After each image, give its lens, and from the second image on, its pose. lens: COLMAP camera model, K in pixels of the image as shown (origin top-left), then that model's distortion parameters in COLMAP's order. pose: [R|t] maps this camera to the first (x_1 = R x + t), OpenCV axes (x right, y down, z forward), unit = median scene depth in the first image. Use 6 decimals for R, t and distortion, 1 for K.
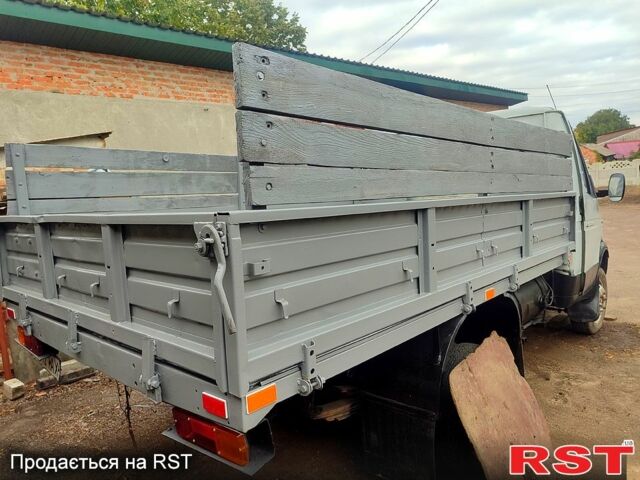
lens RADIAL K [[463.0, 0, 318.0], [0, 463.0, 241.9], [0, 0, 1]] dist [0.013207, -0.004542]
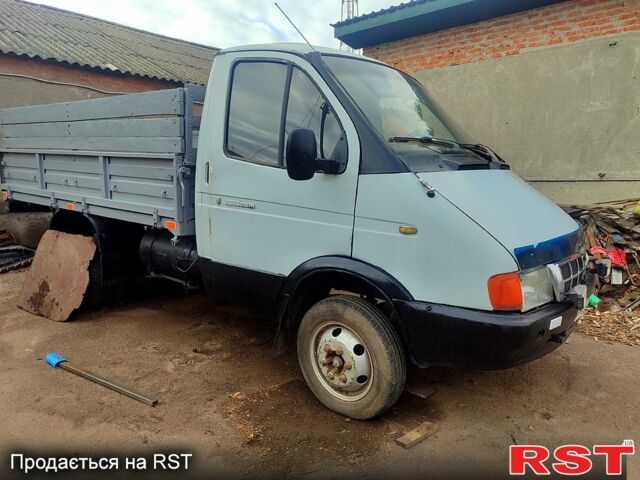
lens RADIAL K [[463.0, 0, 318.0], [0, 463.0, 241.9], [0, 0, 1]] dist [0.013207, -0.004542]
pose [[0.050244, 0.217883, -0.974681, 0.681999], [-0.121534, 0.969995, 0.210570, -0.076626], [0.991315, 0.107877, 0.075217, 0.566653]]
